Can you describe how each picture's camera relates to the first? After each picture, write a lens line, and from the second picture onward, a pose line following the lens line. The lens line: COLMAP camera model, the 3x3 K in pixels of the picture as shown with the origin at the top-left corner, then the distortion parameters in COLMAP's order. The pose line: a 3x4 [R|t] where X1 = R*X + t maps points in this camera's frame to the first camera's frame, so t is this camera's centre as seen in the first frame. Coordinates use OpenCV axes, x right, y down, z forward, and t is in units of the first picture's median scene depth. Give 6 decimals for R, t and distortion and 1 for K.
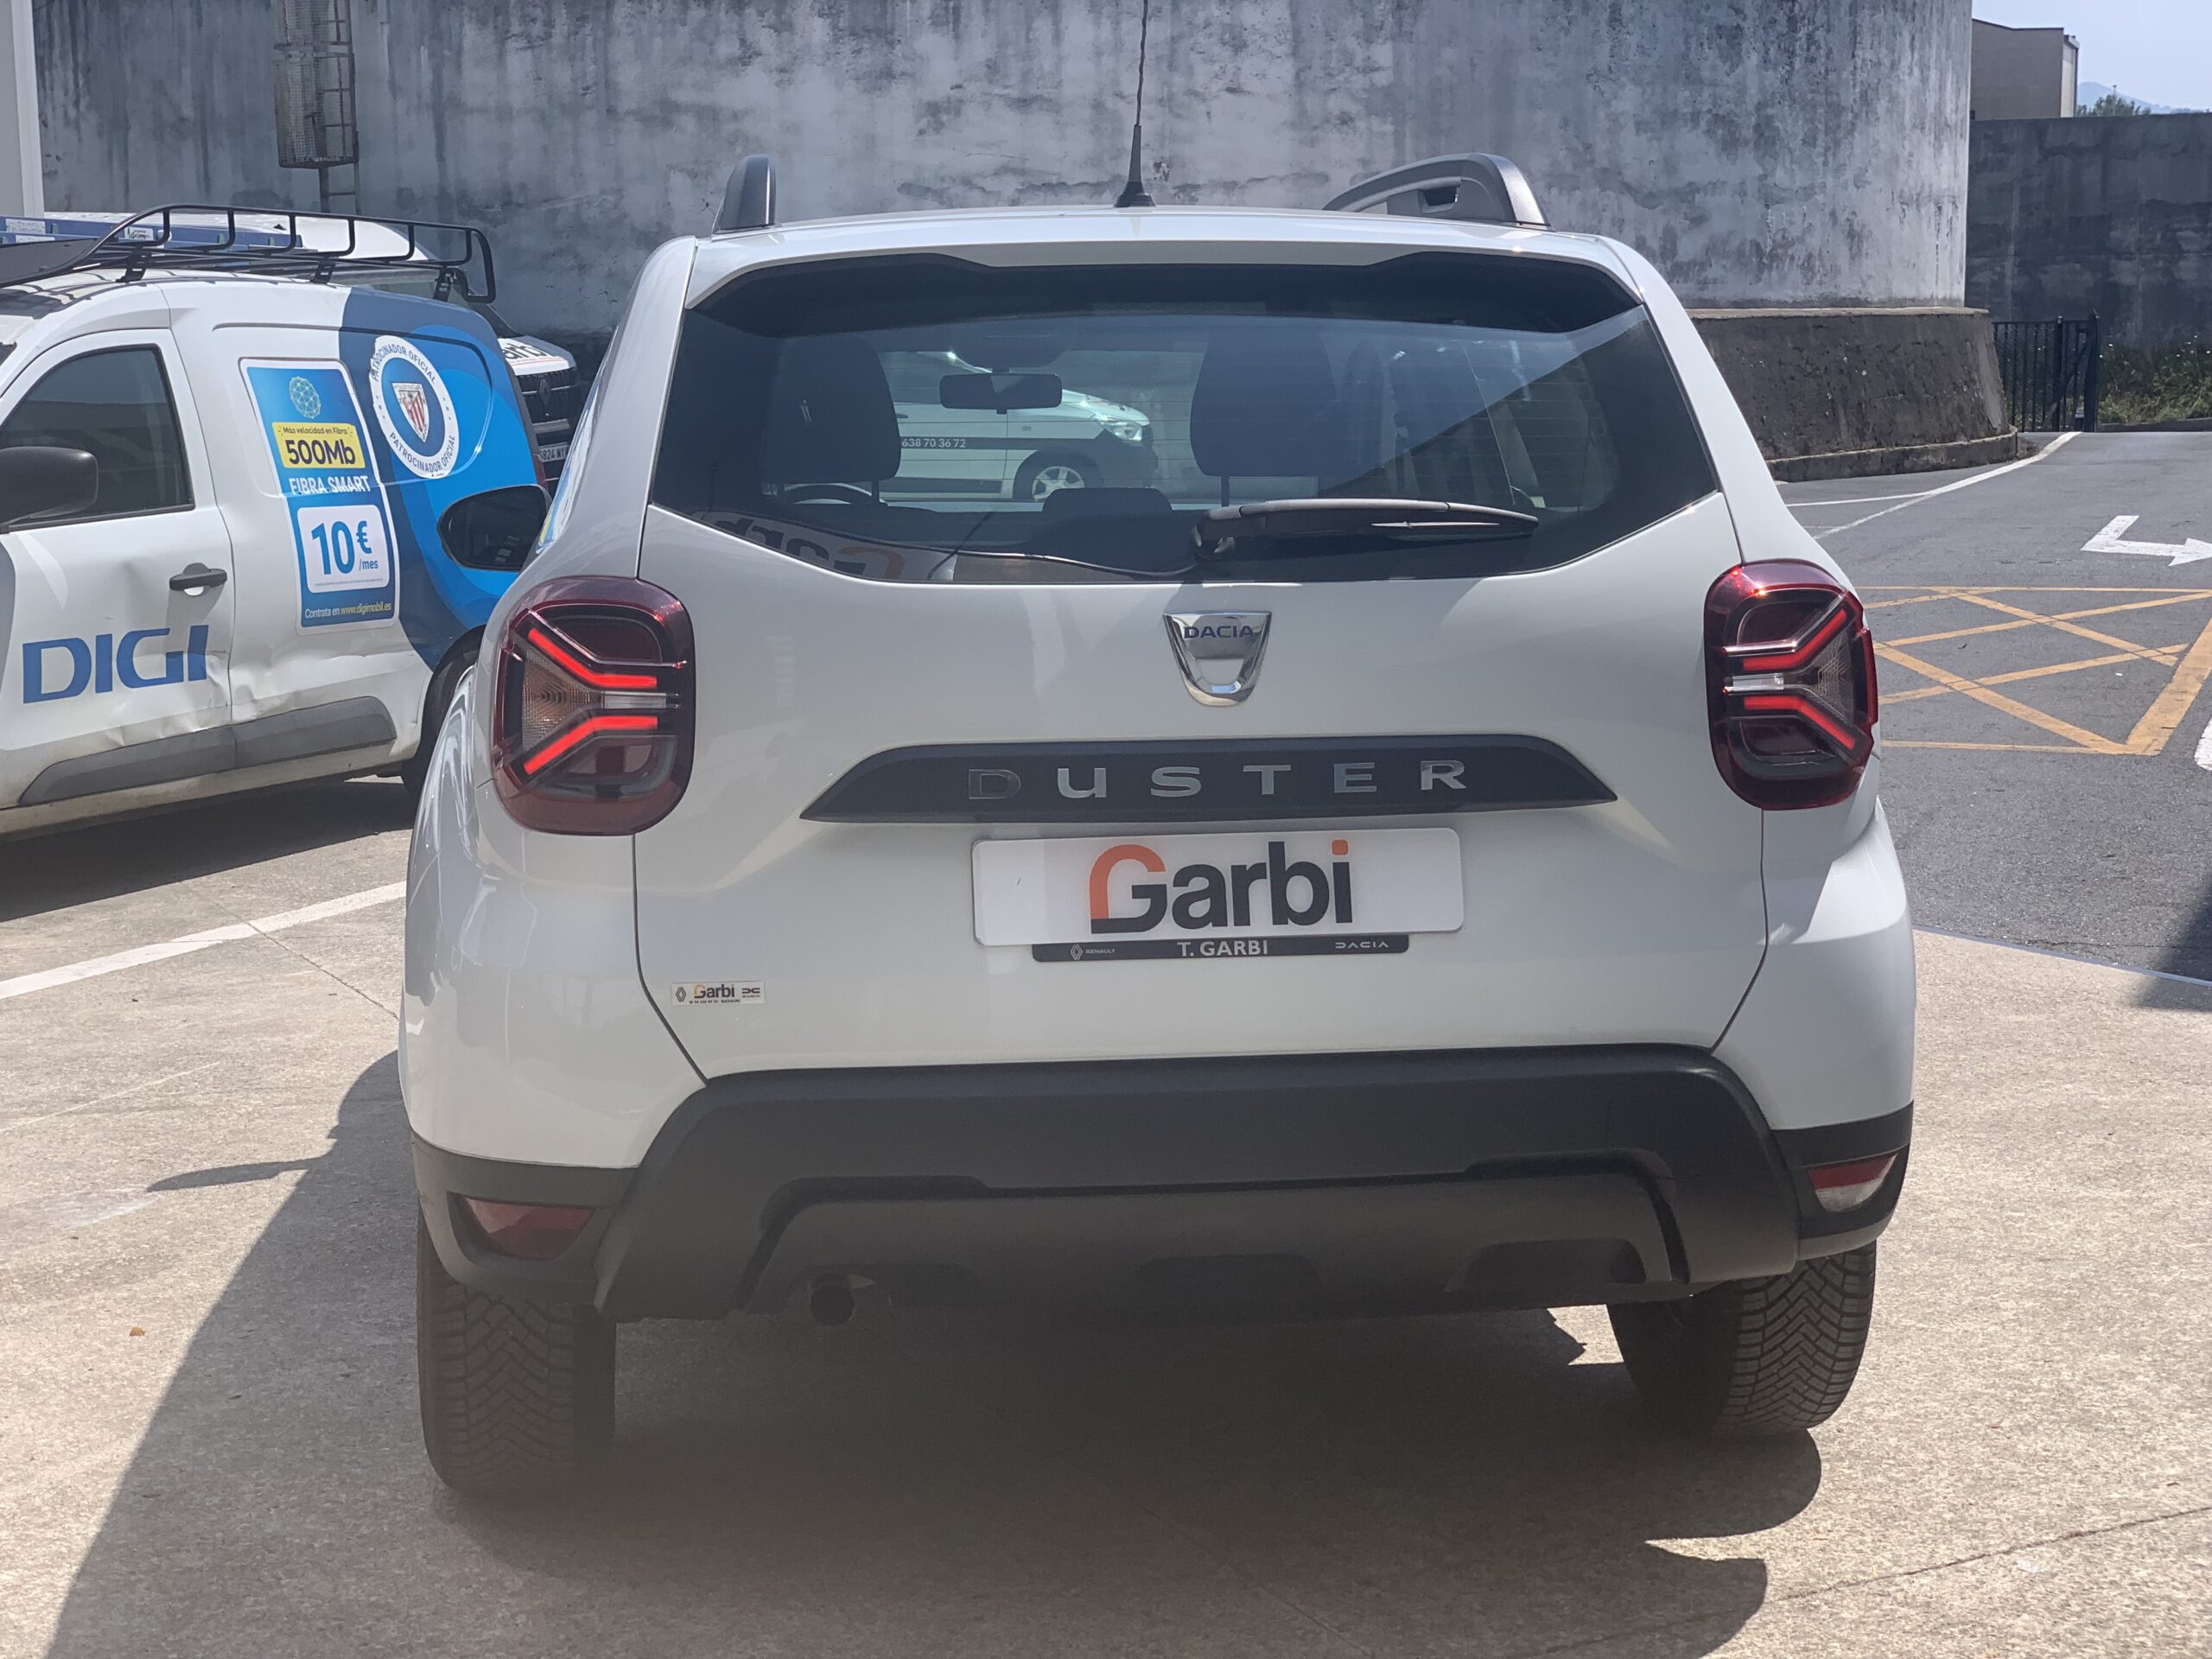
lens RADIAL K [[3324.7, 0, 1106.0], [0, 3324.7, 829.5], [0, 0, 1]] dist [0.170555, -0.778026]
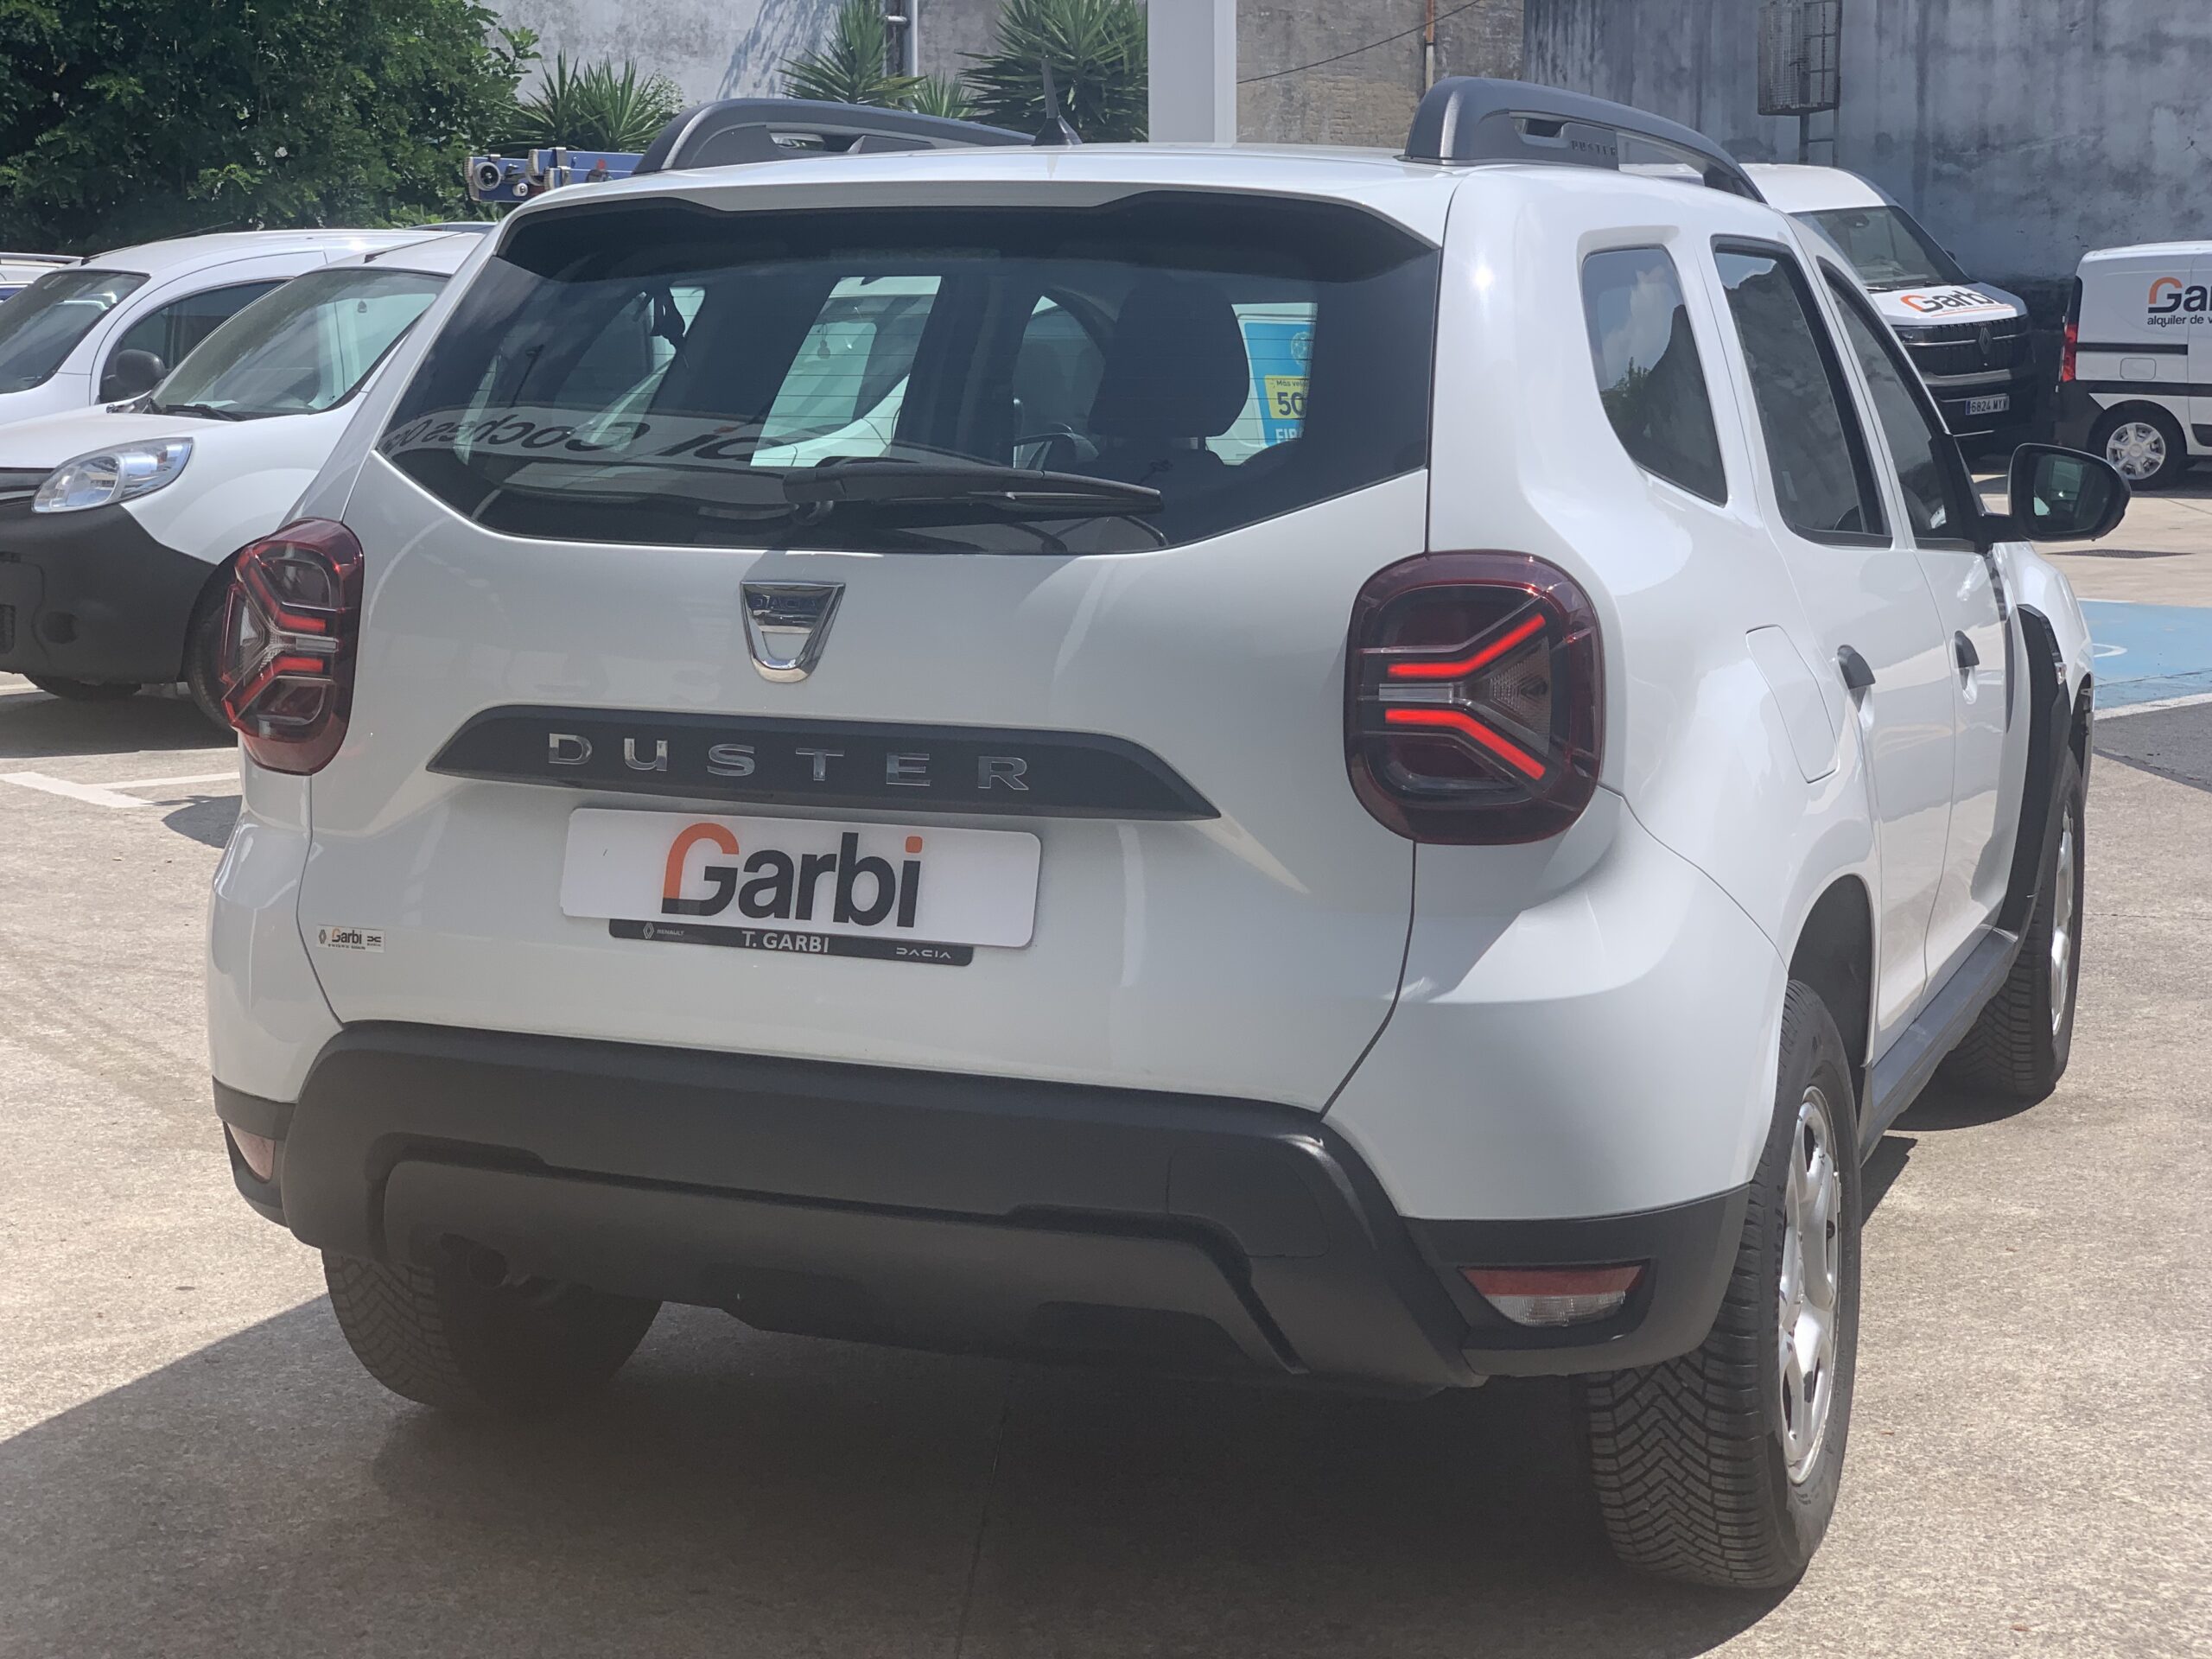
lens RADIAL K [[3324.7, 0, 1106.0], [0, 3324.7, 829.5], [0, 0, 1]] dist [0.170555, -0.778026]
pose [[0.874136, 0.079191, -0.479181, 0.079005], [-0.071950, 0.996846, 0.033490, -0.004725], [0.480322, 0.005202, 0.877077, 0.031757]]
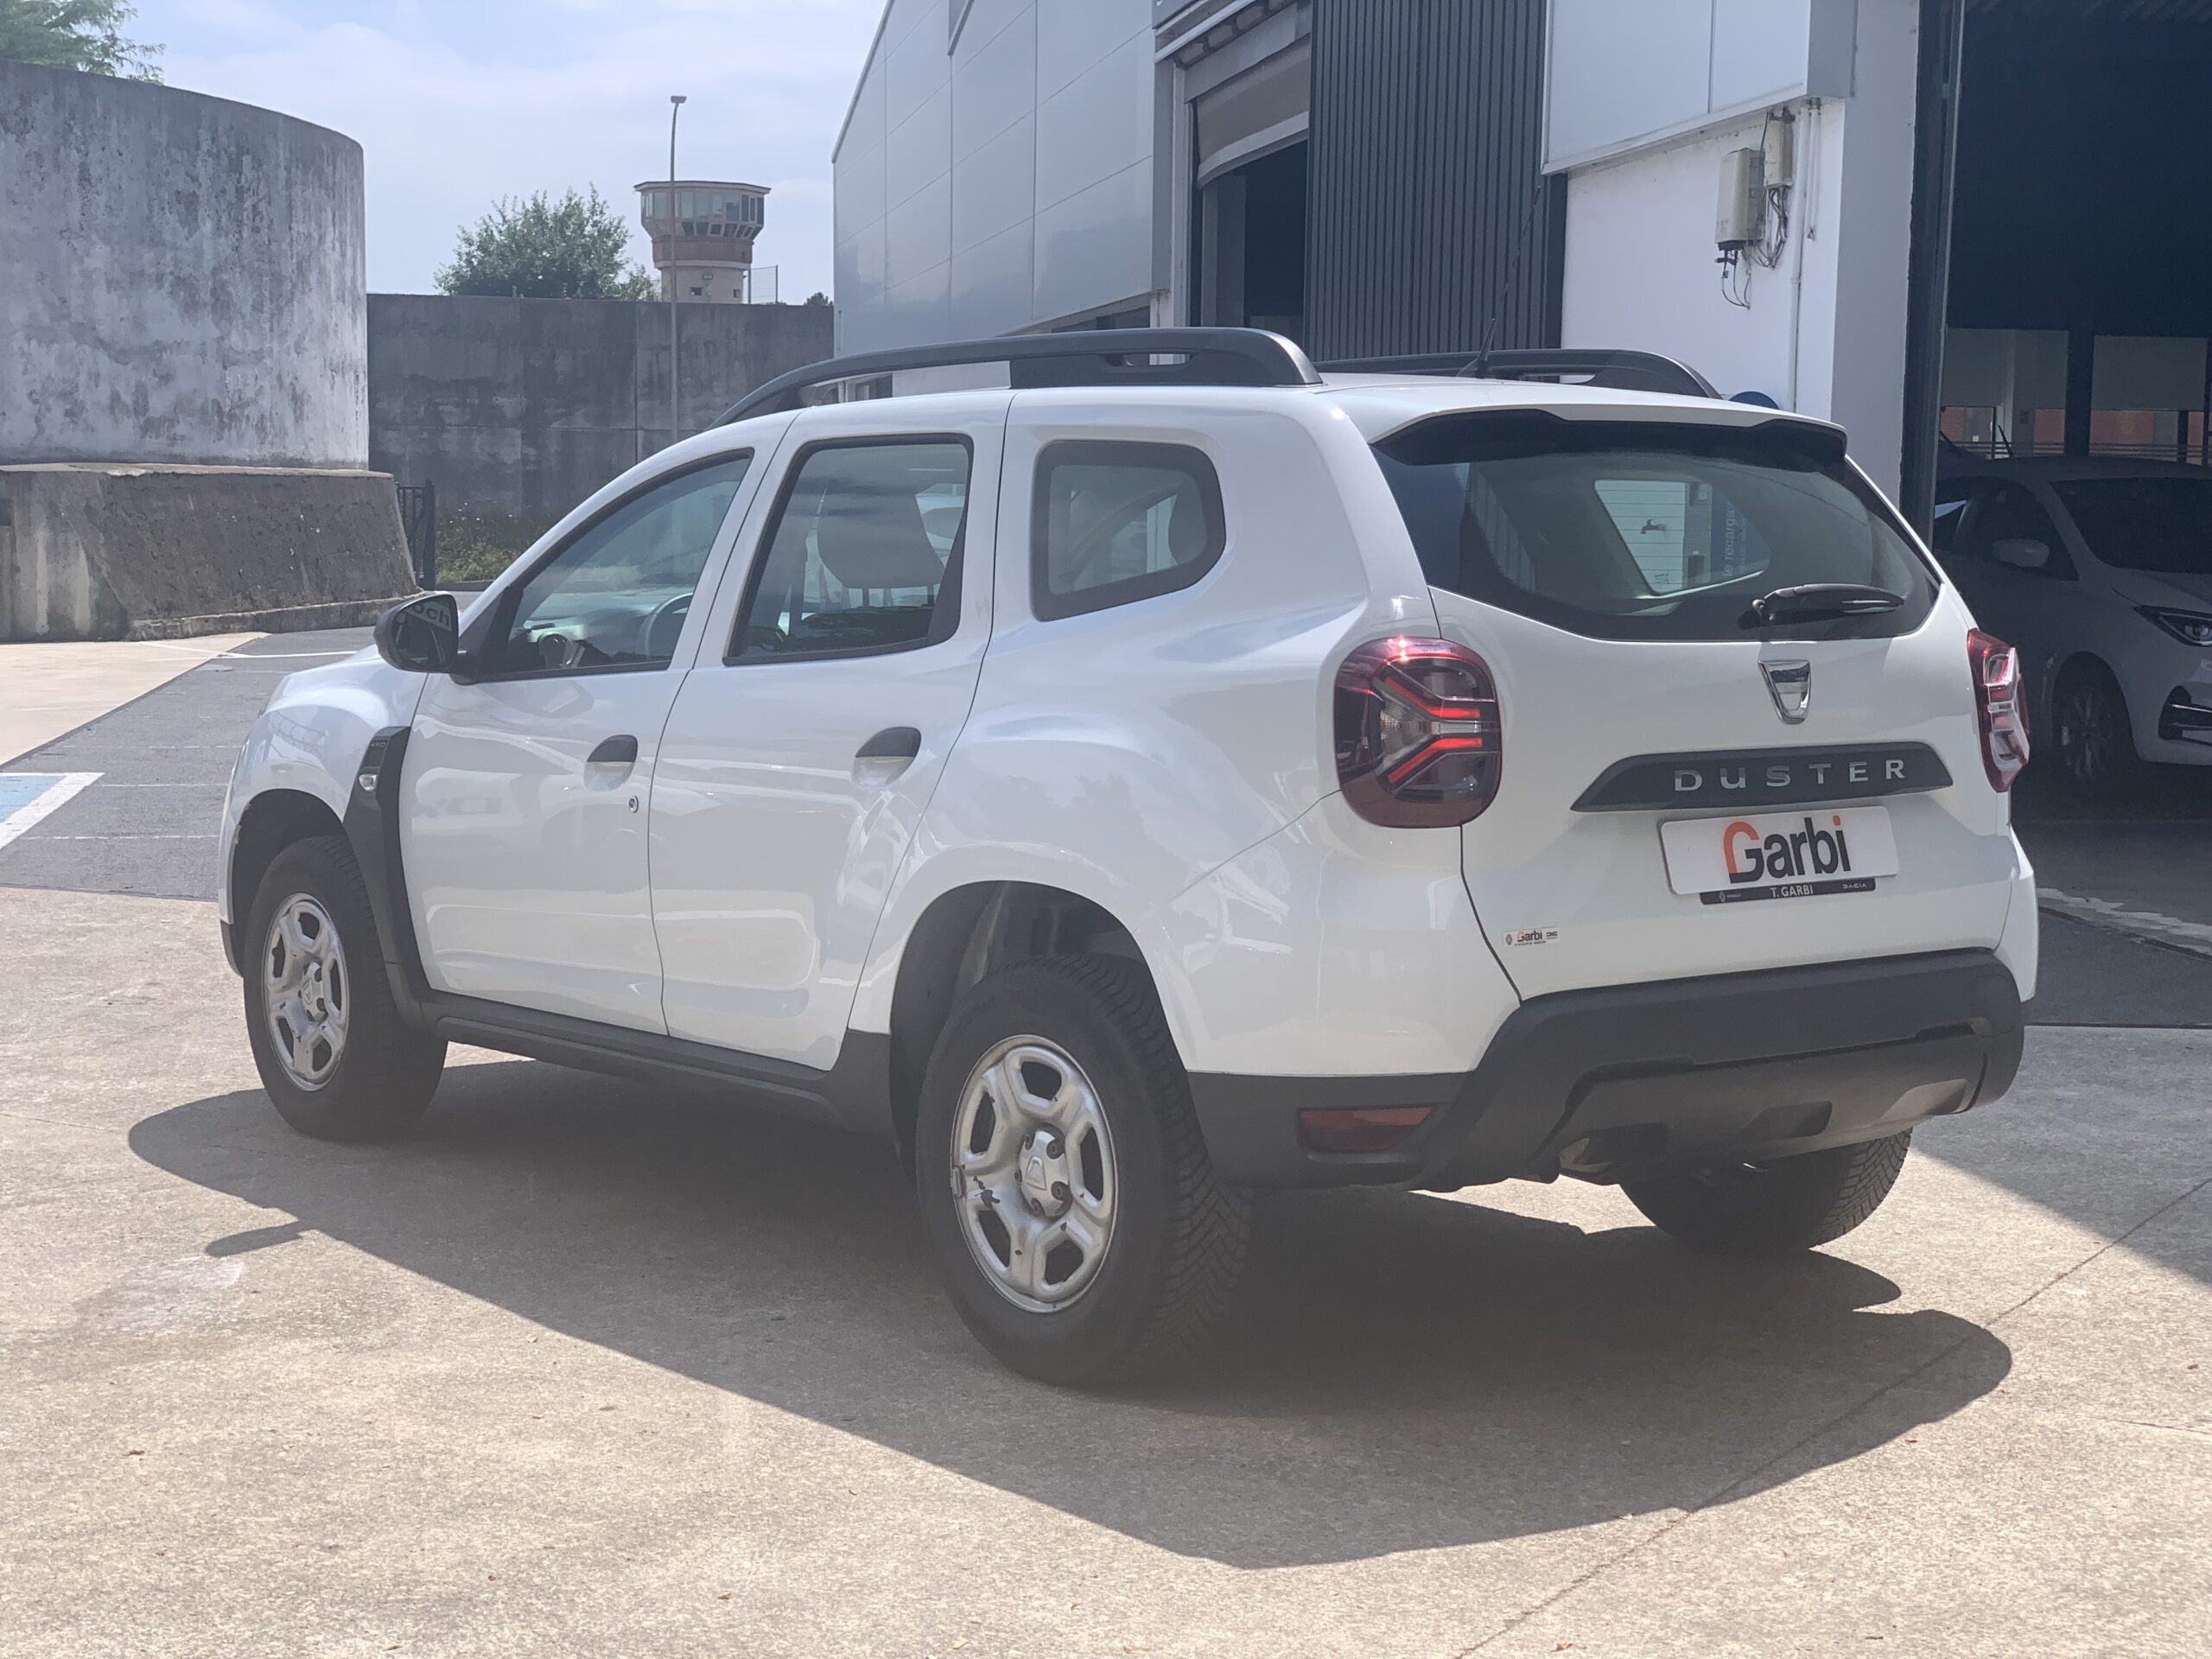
lens RADIAL K [[3324.7, 0, 1106.0], [0, 3324.7, 829.5], [0, 0, 1]] dist [0.170555, -0.778026]
pose [[0.849270, -0.031099, 0.527042, -0.139476], [0.056762, 0.997856, -0.032587, 0.005575], [-0.524899, 0.057591, 0.849214, -0.011623]]
